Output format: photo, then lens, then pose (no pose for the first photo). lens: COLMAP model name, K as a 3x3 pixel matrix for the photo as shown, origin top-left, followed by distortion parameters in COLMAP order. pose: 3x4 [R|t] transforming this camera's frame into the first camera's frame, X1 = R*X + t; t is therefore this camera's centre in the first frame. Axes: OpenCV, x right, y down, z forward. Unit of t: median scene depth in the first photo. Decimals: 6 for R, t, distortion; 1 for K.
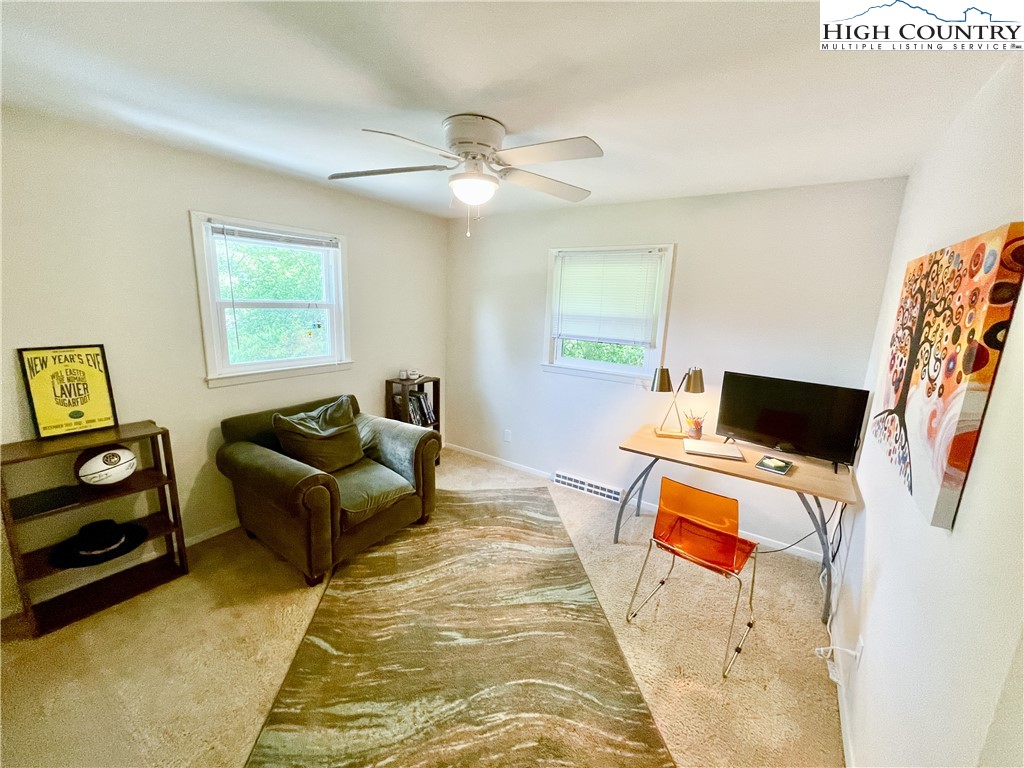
lens RADIAL K [[414.7, 0, 513.7], [0, 414.7, 383.9], [0, 0, 1]] dist [-0.000486, -0.000001]
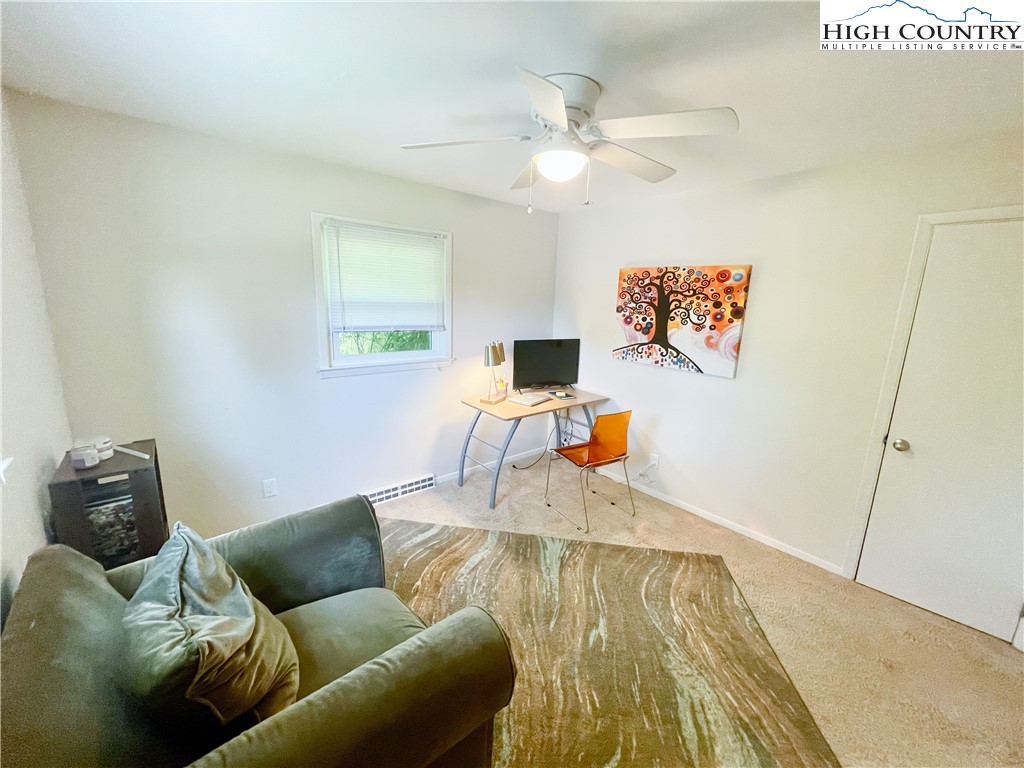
lens RADIAL K [[414.7, 0, 513.7], [0, 414.7, 383.9], [0, 0, 1]] dist [-0.000486, -0.000001]
pose [[0.269660, -0.223577, 0.936641, -0.993743], [0.169847, 0.968467, 0.182274, -0.182459], [-0.947858, 0.109934, 0.299130, 0.832384]]
